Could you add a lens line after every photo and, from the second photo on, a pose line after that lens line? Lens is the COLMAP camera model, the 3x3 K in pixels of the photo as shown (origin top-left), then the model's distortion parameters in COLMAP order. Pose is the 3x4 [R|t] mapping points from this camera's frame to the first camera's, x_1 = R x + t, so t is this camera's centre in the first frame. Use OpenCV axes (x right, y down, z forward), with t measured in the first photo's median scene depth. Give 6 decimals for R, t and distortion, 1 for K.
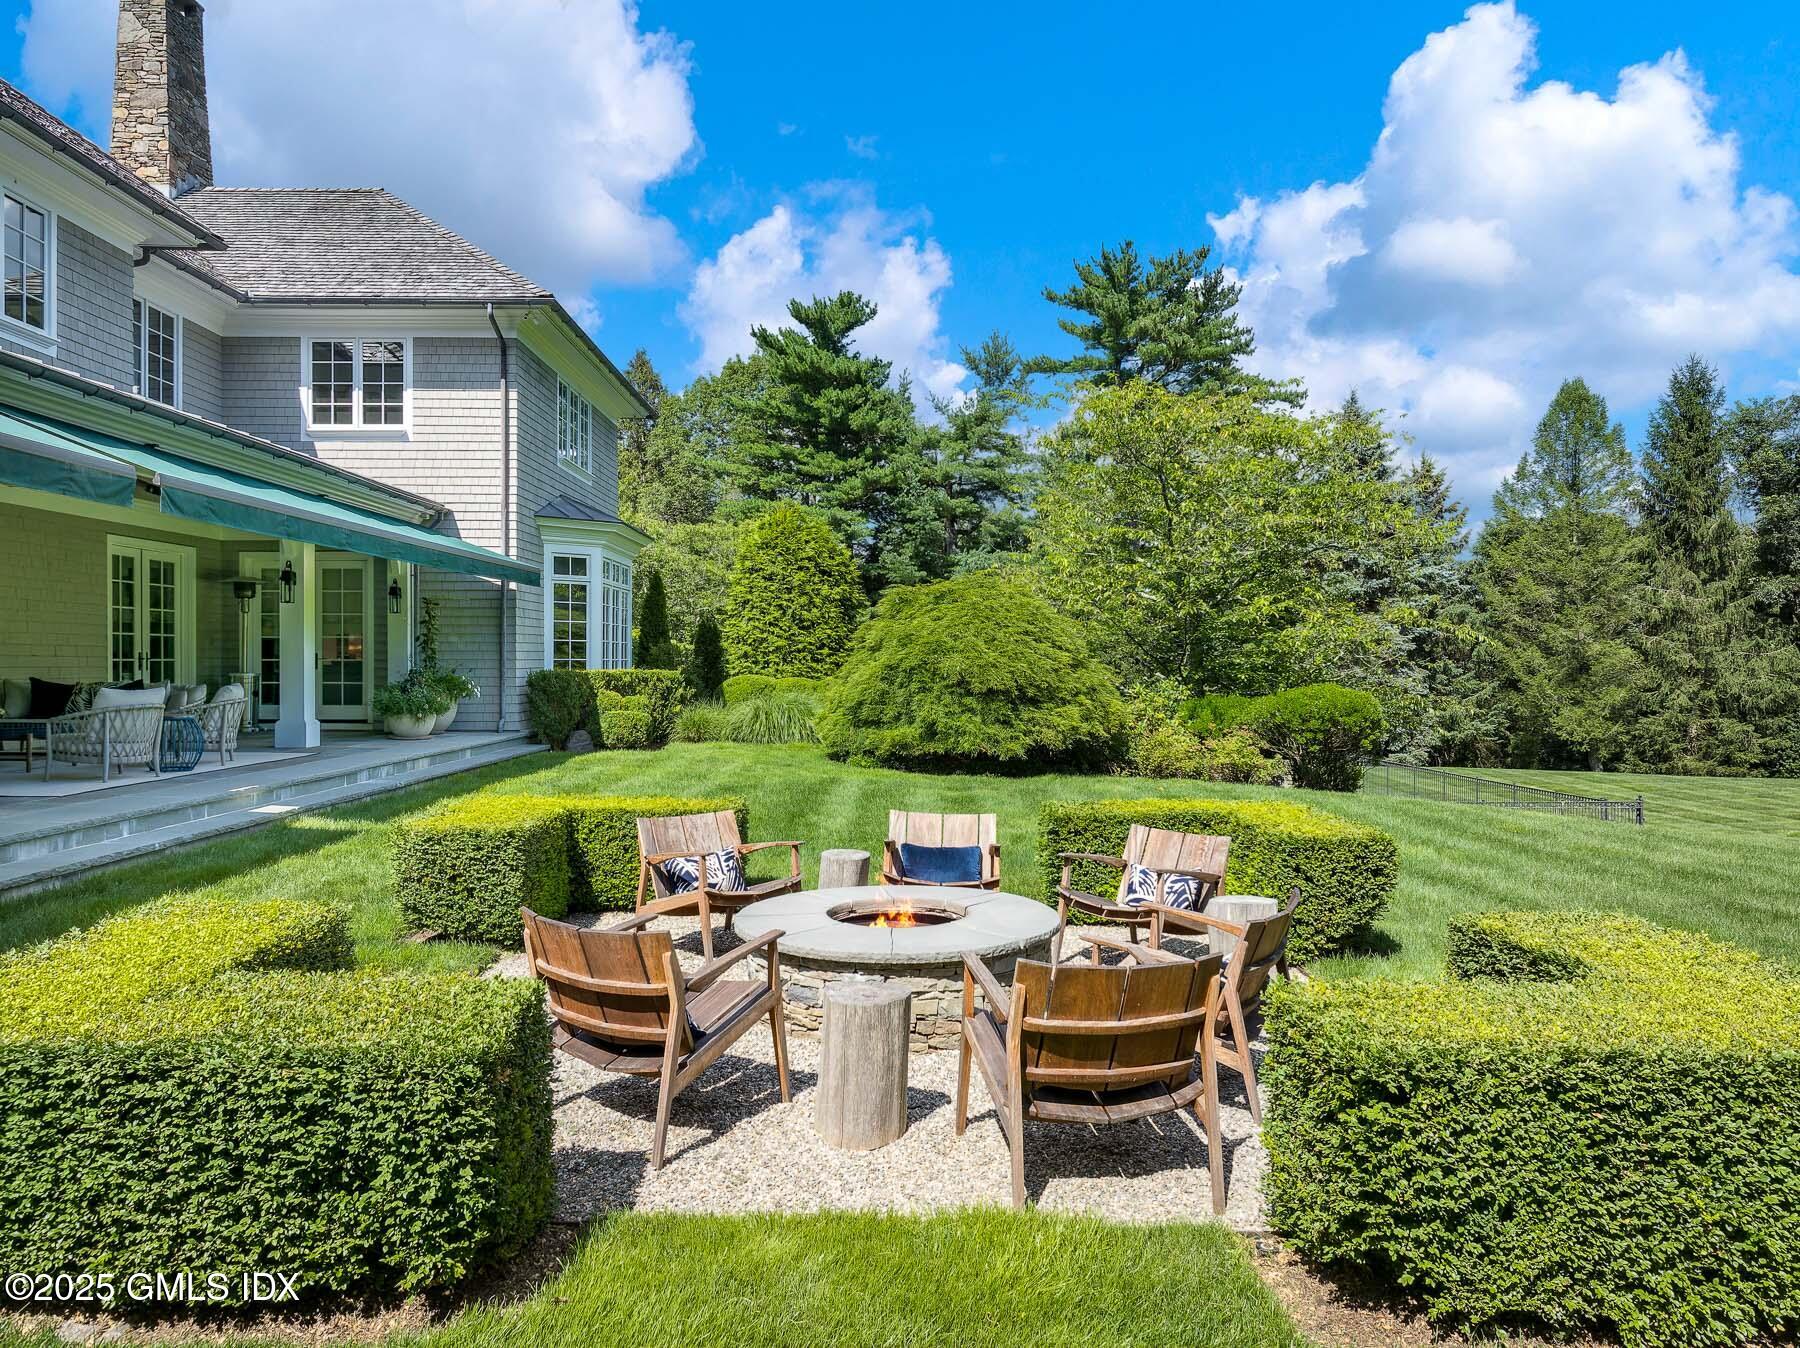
lens RADIAL K [[1233.7, 0, 892.6], [0, 1233.7, 676.2], [0, 0, 1]] dist [-0.008519, 0.006539]
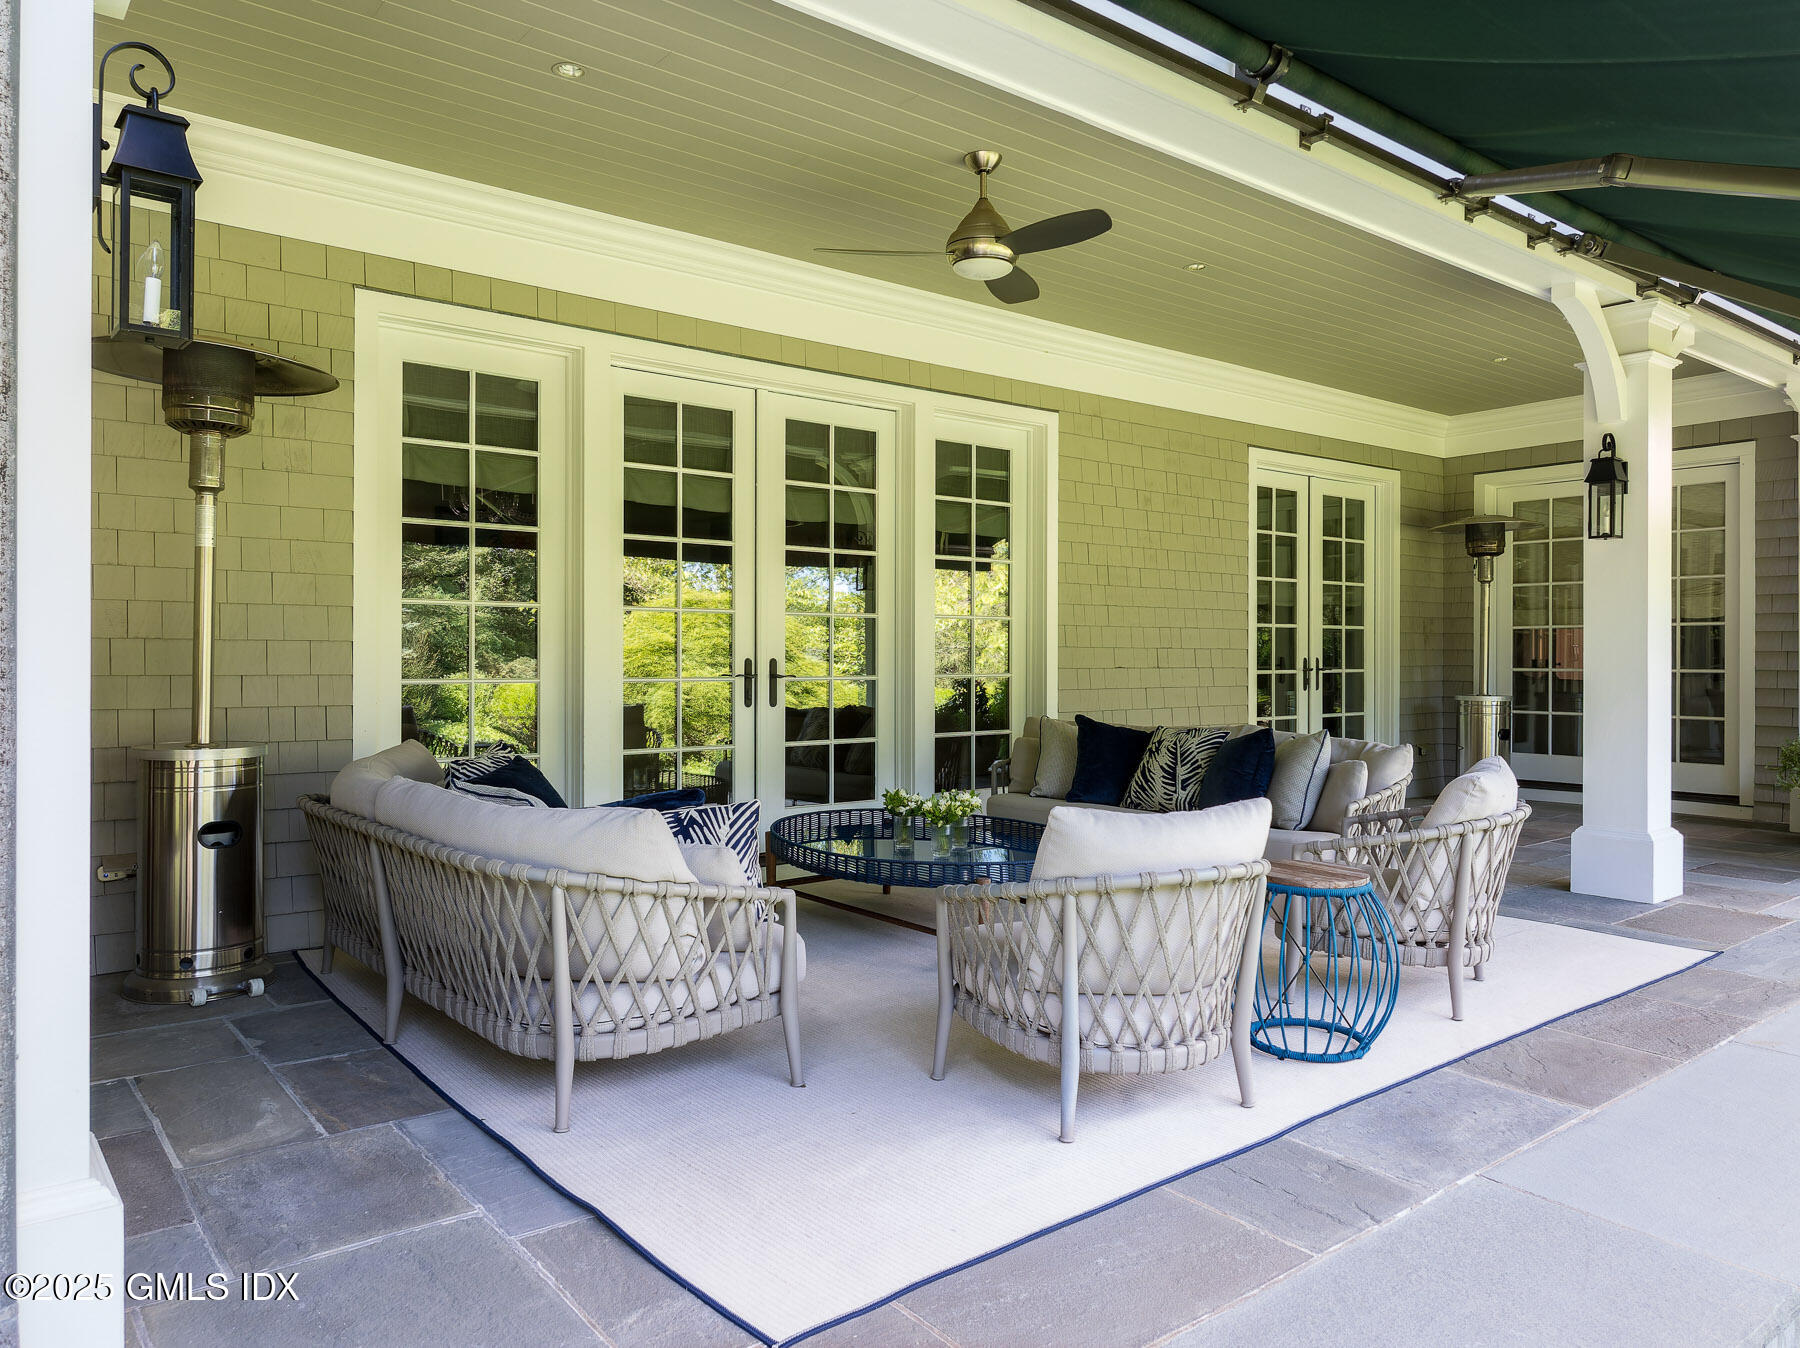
lens RADIAL K [[1233.7, 0, 899.3], [0, 1233.7, 668.7], [0, 0, 1]] dist [-0.008519, 0.006539]
pose [[0.614435, 0.004251, -0.788956, -0.280738], [-0.005576, 0.999984, 0.001045, -0.014302], [0.788948, 0.003757, 0.614449, 0.507483]]
